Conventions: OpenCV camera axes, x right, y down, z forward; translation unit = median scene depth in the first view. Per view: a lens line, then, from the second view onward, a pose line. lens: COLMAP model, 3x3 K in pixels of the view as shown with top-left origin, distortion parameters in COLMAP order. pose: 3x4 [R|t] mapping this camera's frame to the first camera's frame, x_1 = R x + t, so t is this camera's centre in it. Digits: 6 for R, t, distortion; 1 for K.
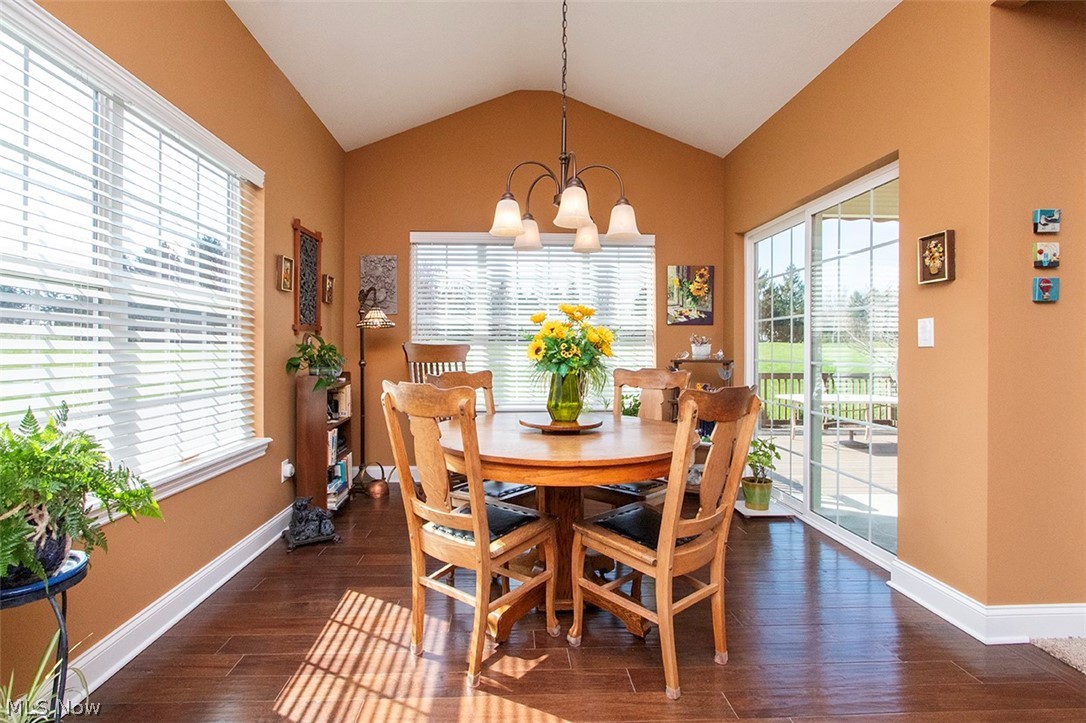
lens RADIAL K [[511.2, 0, 527.7], [0, 511.2, 349.4], [0, 0, 1]] dist [-0.001304, -0.000158]
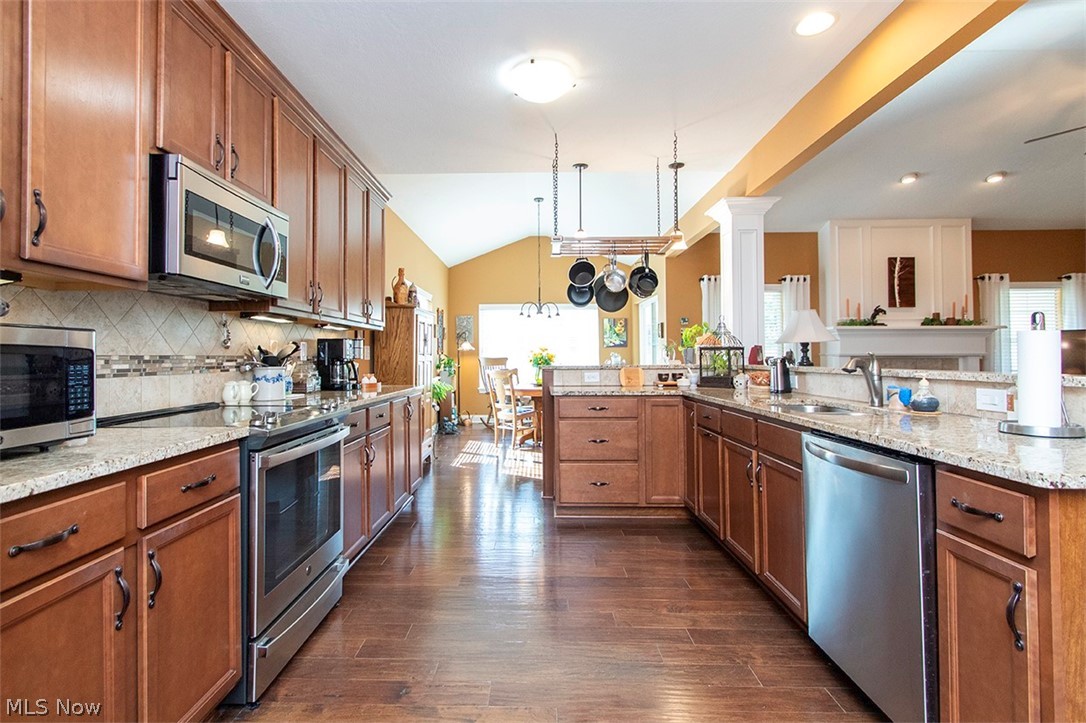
lens RADIAL K [[511.2, 0, 527.7], [0, 511.2, 349.4], [0, 0, 1]] dist [-0.001304, -0.000158]
pose [[0.998230, -0.005834, -0.059186, 0.105596], [0.004862, 0.999851, -0.016556, -0.009473], [0.059274, 0.016239, 0.998110, -1.271092]]
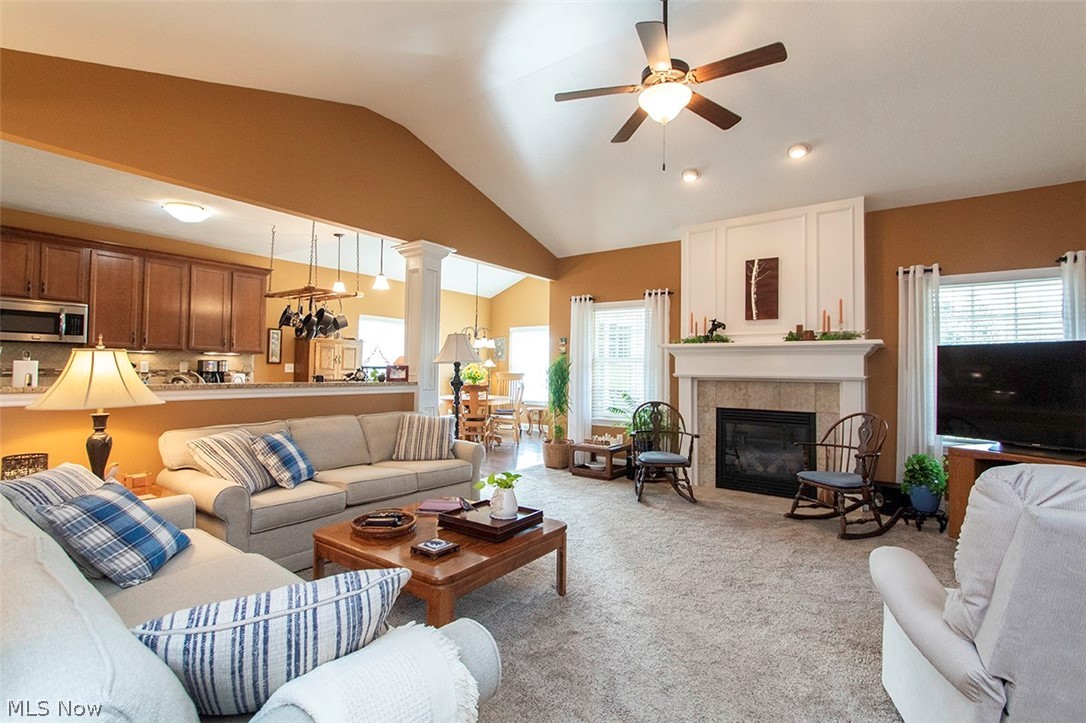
lens RADIAL K [[501.8, 0, 531.1], [0, 501.8, 350.6], [0, 0, 1]] dist [0.000682, 0.000958]
pose [[0.787366, -0.017369, -0.616241, 1.602308], [-0.011075, 0.999043, -0.042308, -0.021492], [0.616386, 0.040137, 0.786421, -0.966685]]
